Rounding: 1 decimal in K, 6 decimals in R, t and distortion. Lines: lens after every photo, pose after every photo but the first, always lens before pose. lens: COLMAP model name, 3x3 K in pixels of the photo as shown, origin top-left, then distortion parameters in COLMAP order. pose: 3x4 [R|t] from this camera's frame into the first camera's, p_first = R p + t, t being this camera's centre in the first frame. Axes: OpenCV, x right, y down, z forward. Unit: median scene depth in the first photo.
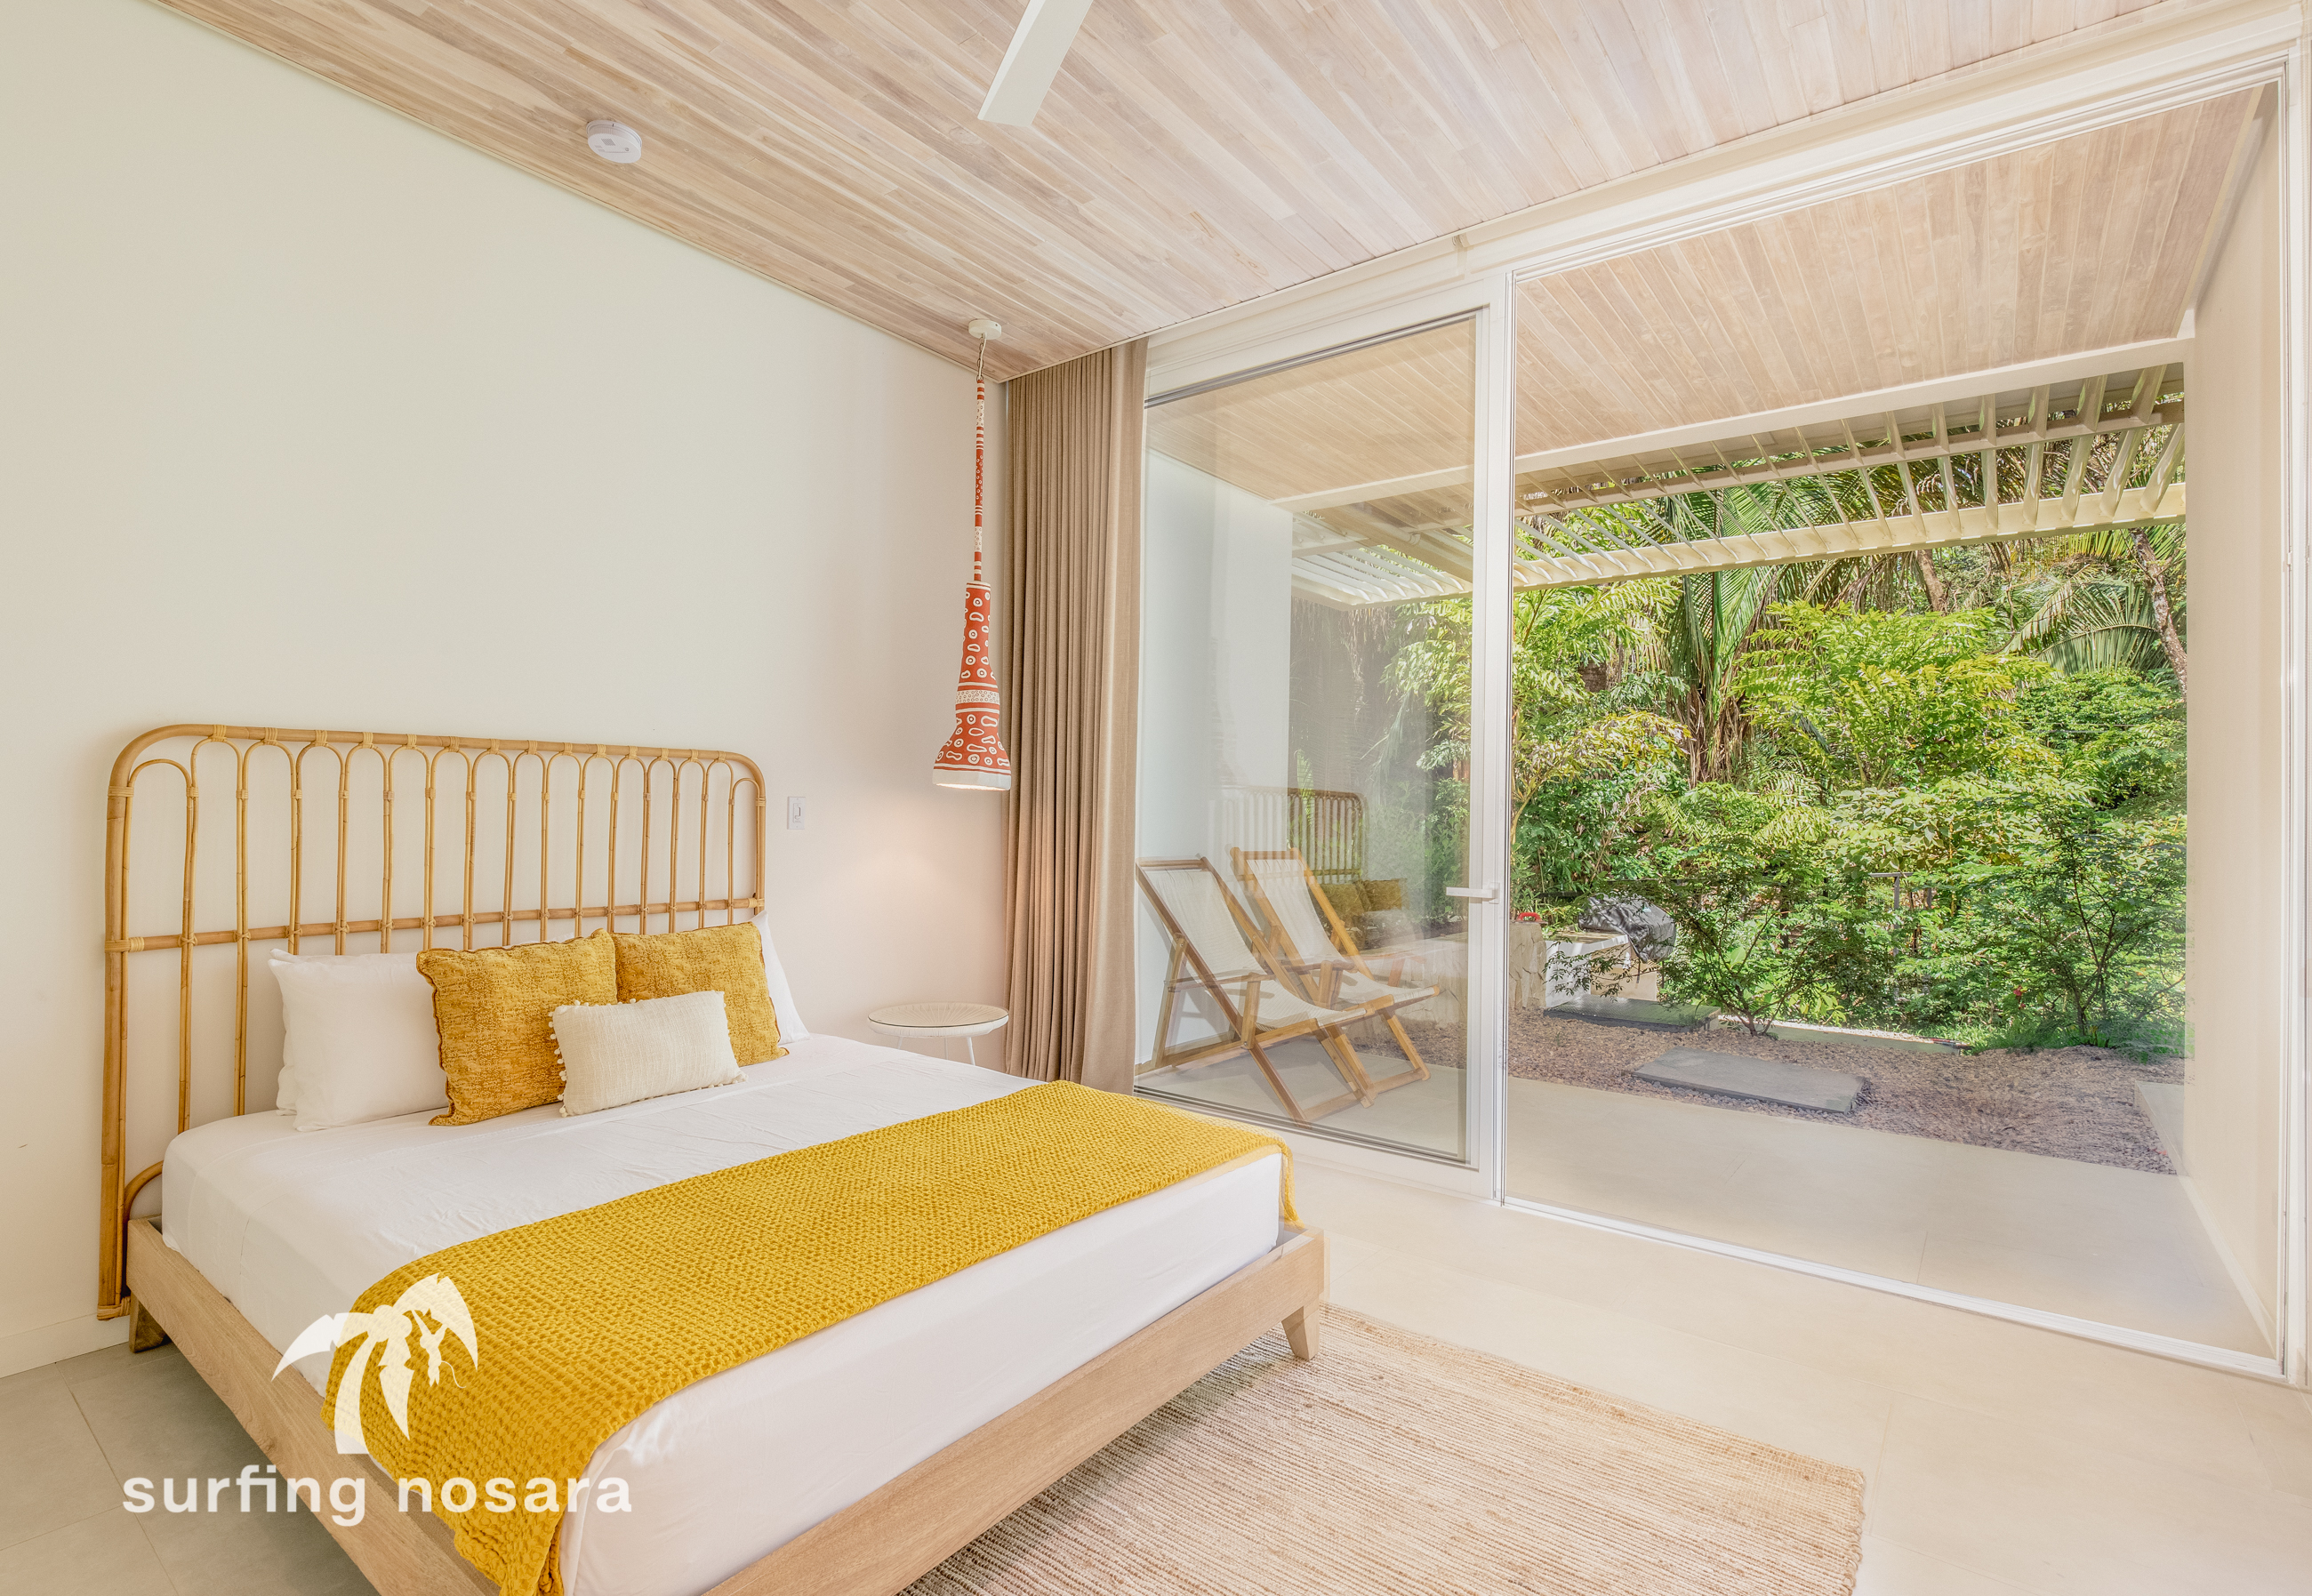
lens RADIAL K [[1117.7, 0, 1162.1], [0, 1117.7, 809.1], [0, 0, 1]] dist [-0.002421, -0.000502]
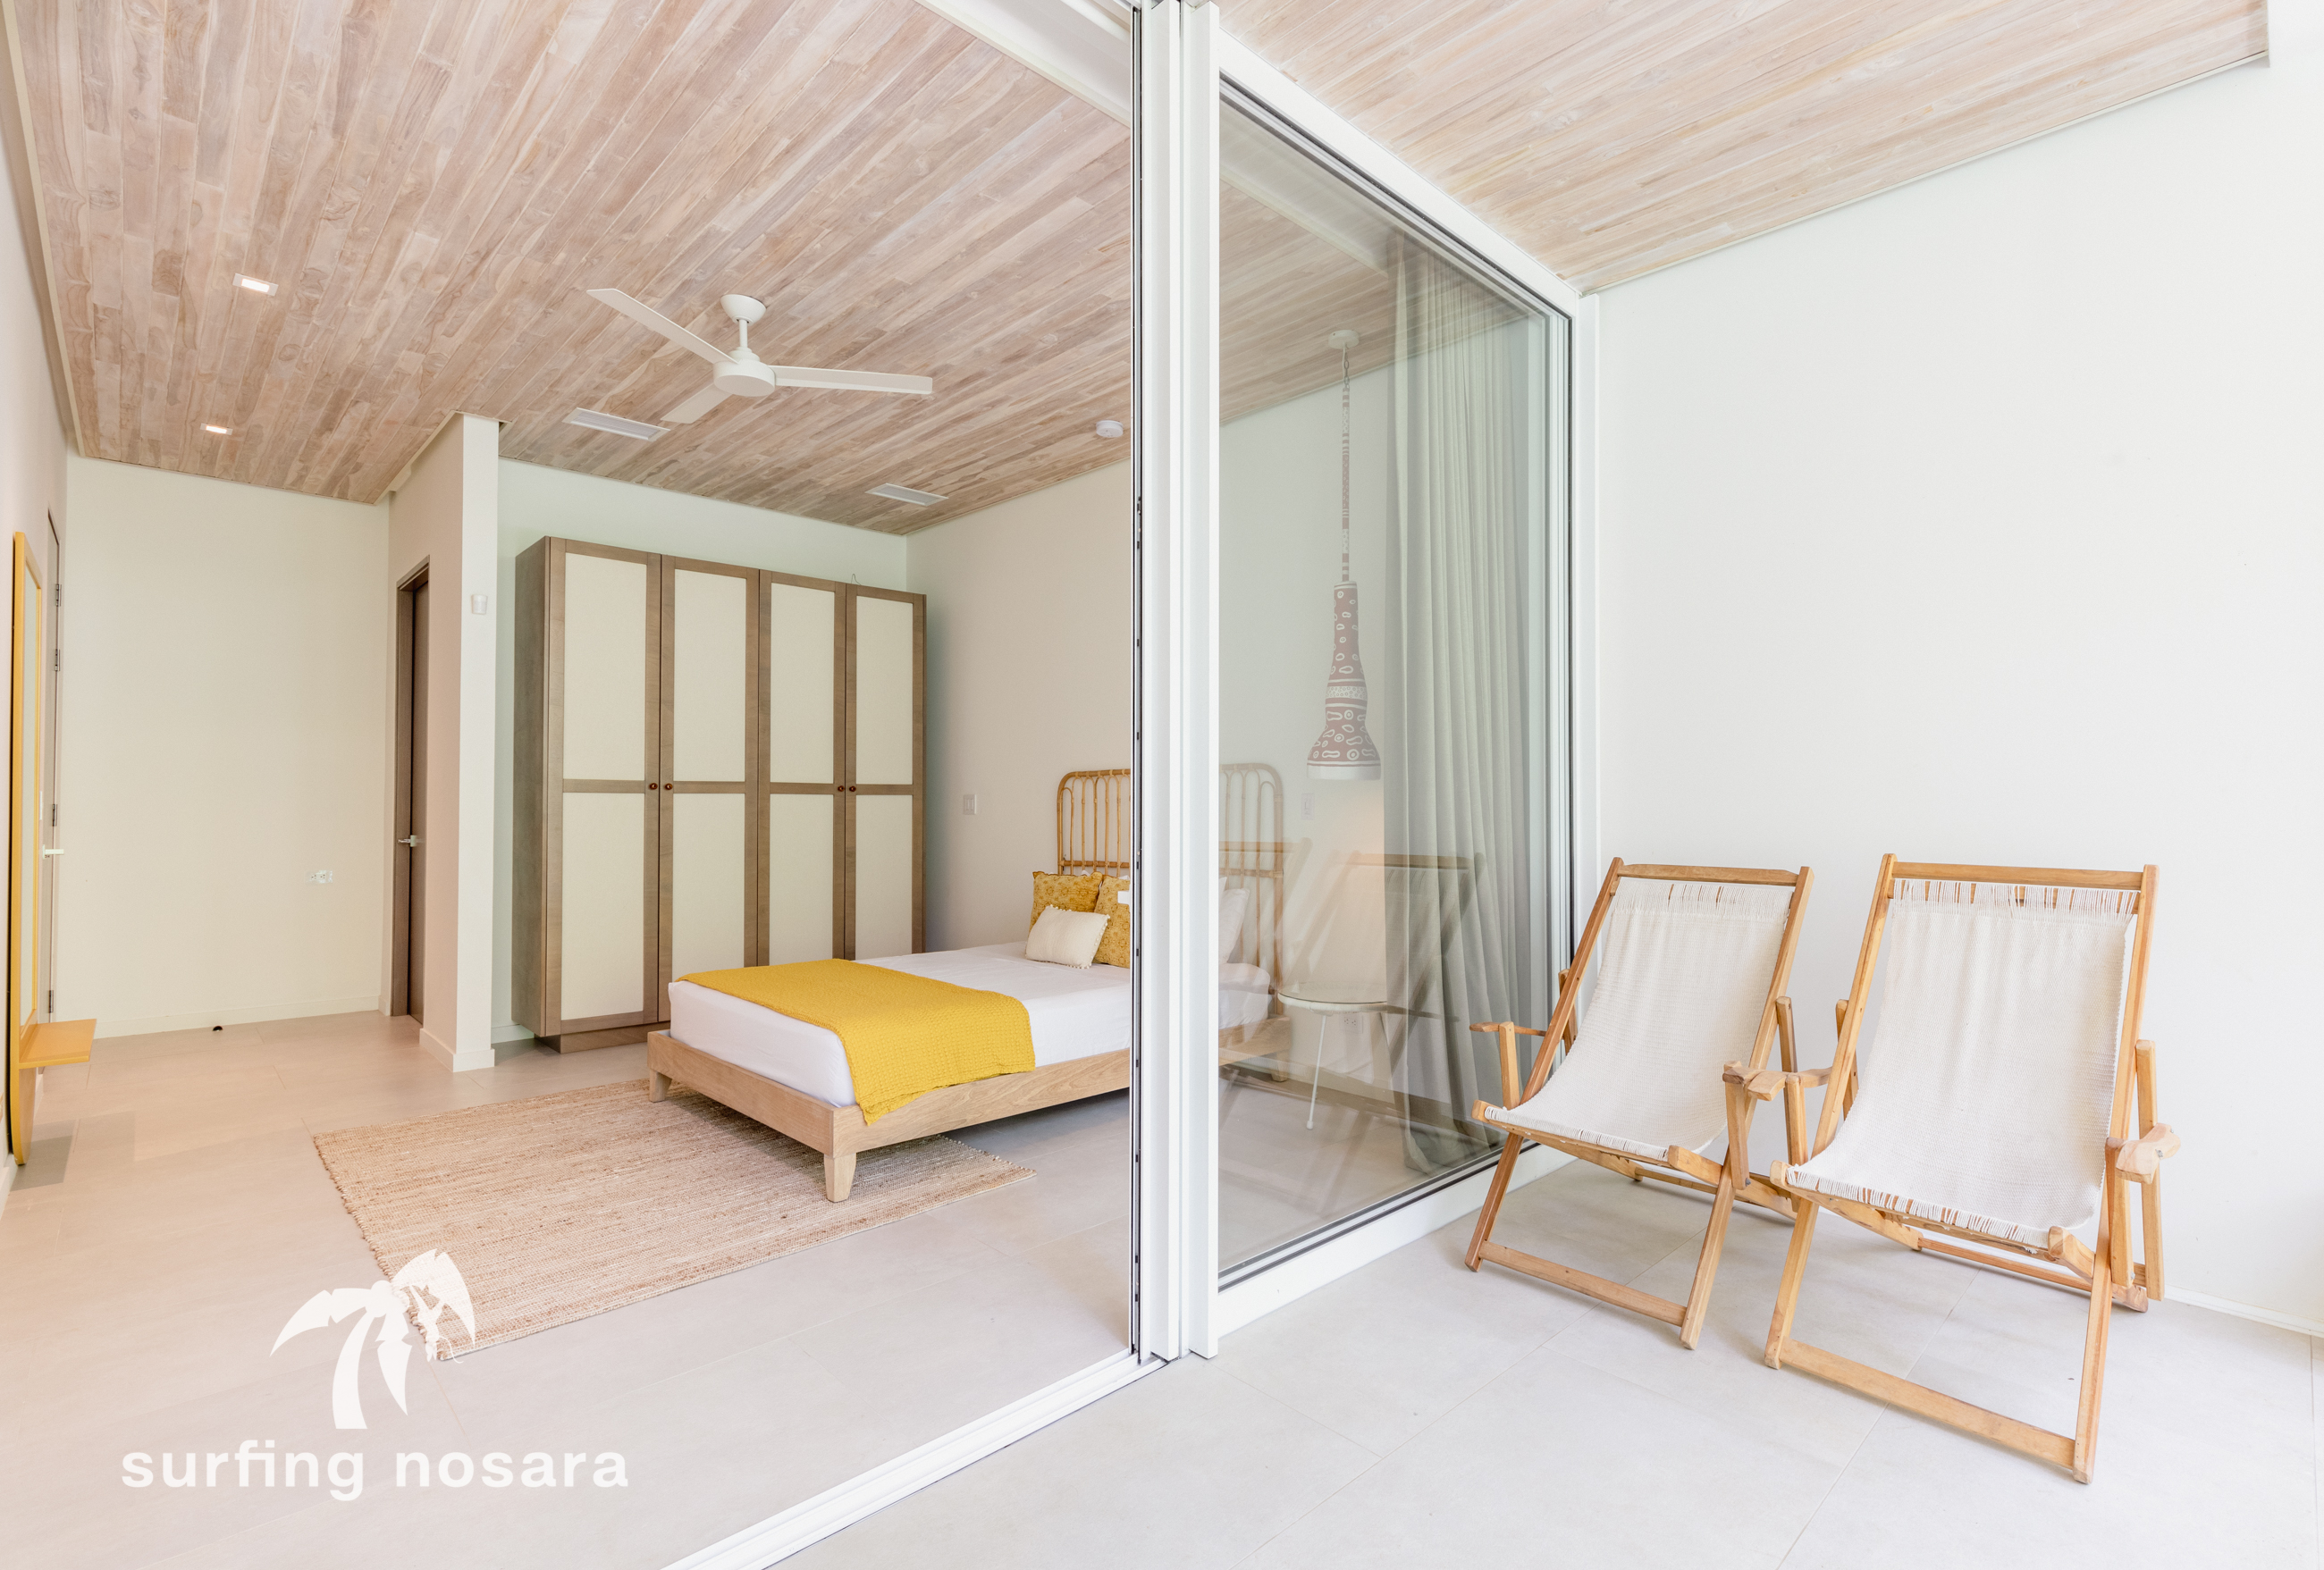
lens RADIAL K [[1058.2, 0, 1168.2], [0, 1058.2, 785.2], [0, 0, 1]] dist [0.003622, 0.000310]
pose [[-0.171942, -0.033852, -0.984525, 1.466962], [0.001158, 0.999402, -0.034566, 0.033462], [0.985106, -0.007084, -0.171800, 1.790042]]
